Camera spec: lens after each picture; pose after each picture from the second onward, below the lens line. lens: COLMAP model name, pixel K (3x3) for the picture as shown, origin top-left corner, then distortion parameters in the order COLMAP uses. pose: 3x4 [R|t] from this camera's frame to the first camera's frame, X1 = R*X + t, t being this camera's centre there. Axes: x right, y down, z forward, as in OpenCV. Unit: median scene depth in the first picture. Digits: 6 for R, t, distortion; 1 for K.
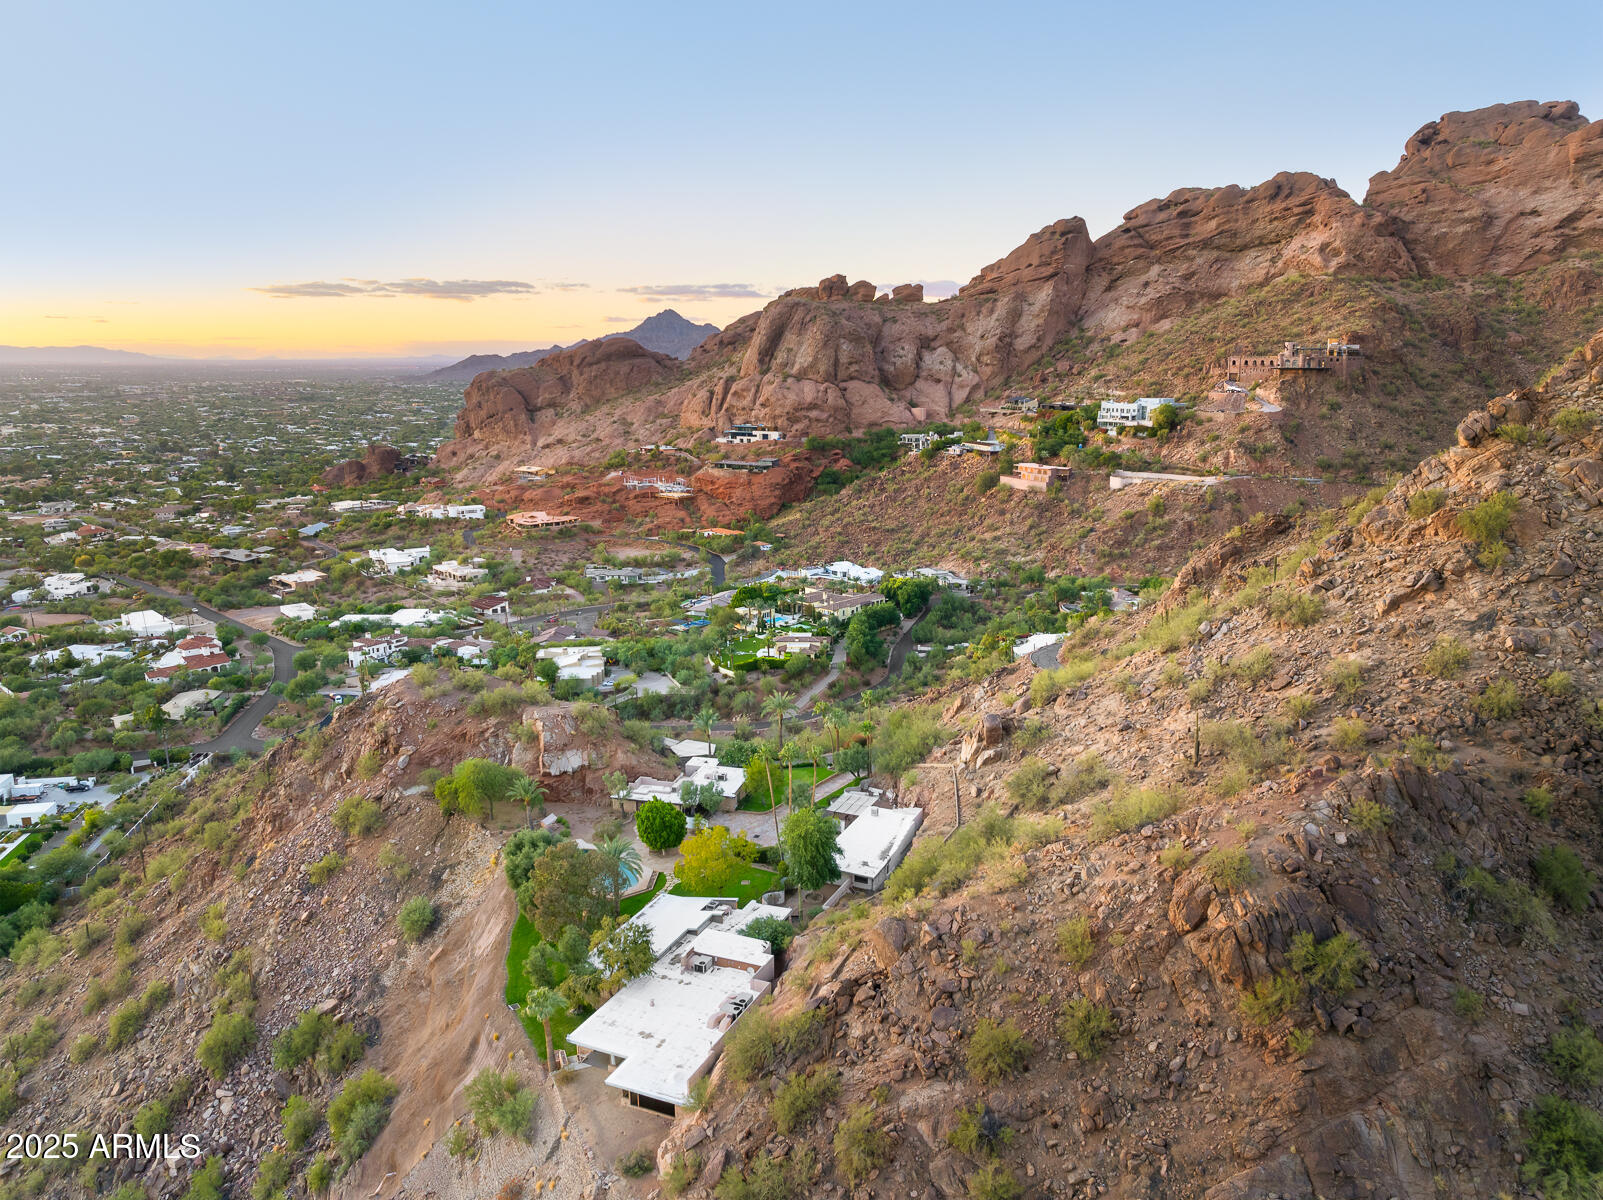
lens RADIAL K [[1126.6, 0, 824.0], [0, 1126.6, 584.5], [0, 0, 1]] dist [-0.043334, 0.010679]
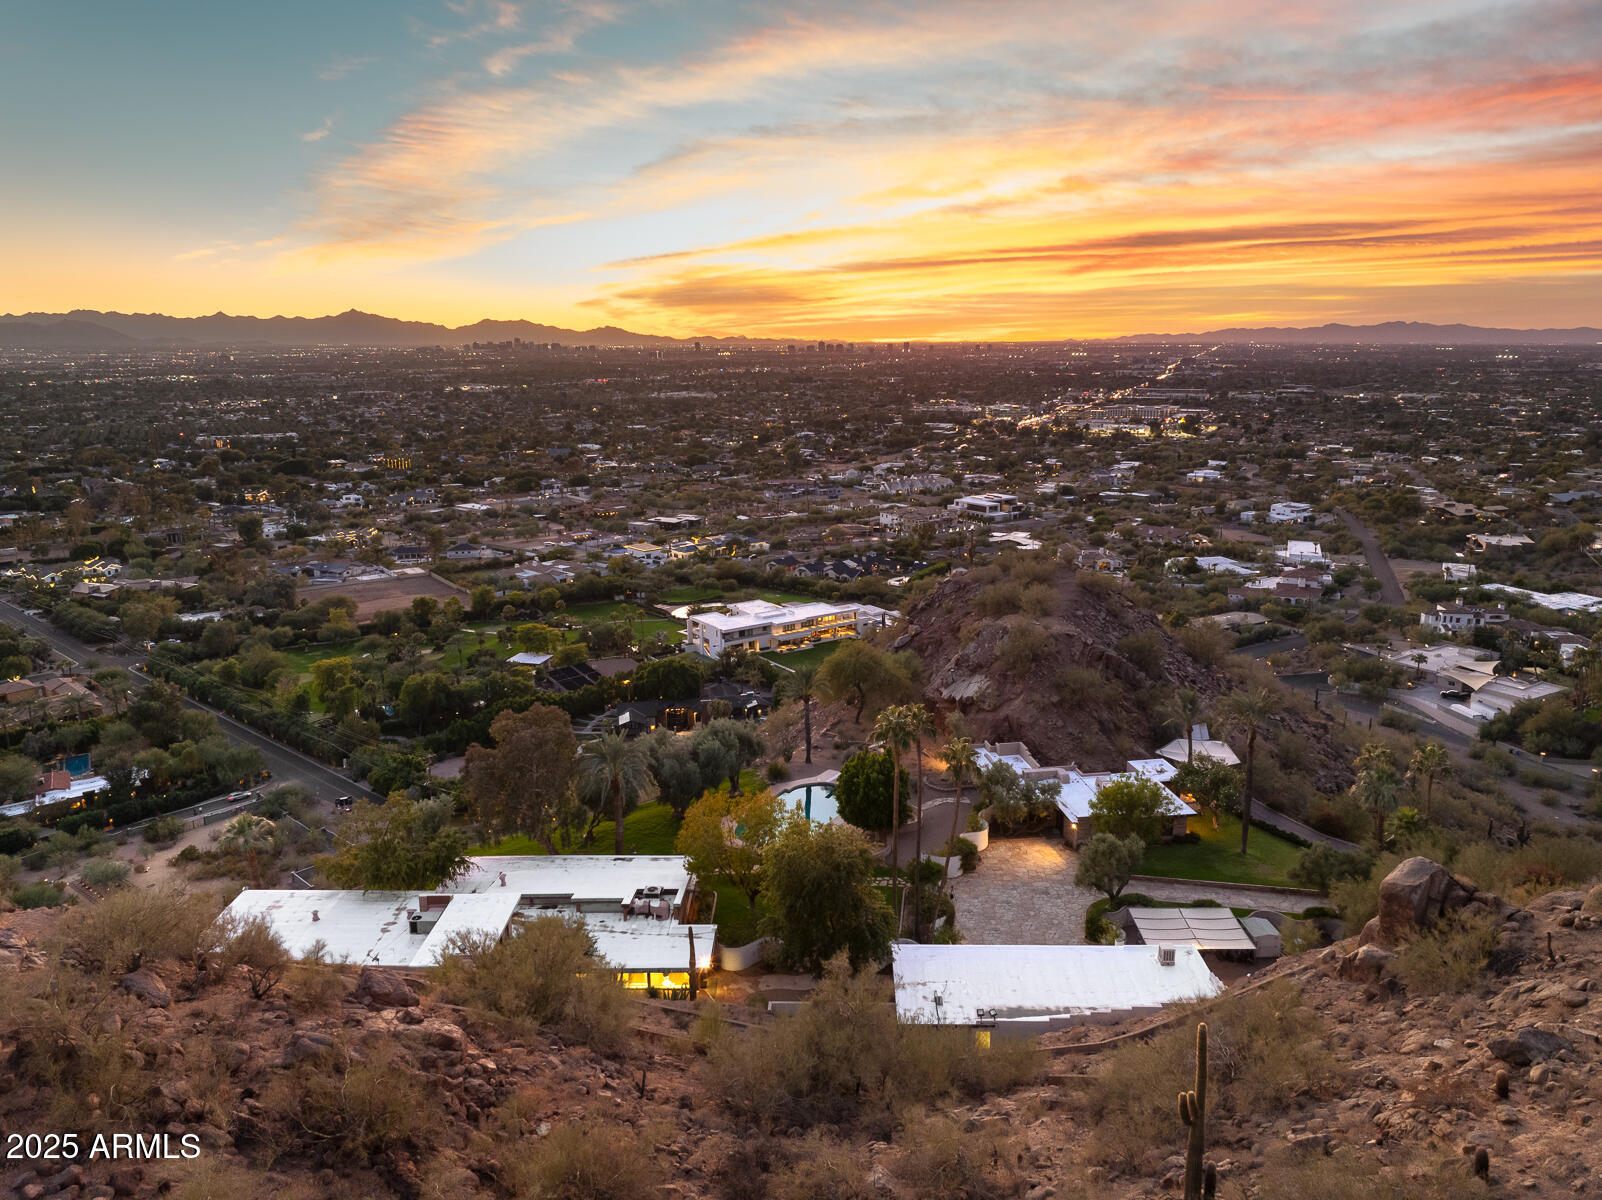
lens RADIAL K [[1125.9, 0, 770.7], [0, 1125.9, 556.8], [0, 0, 1]] dist [-0.043334, 0.010679]
pose [[0.355325, 0.174248, -0.918358, 0.103875], [-0.177405, 0.977186, 0.116770, 0.006642], [0.917753, 0.121430, 0.378131, 0.183962]]
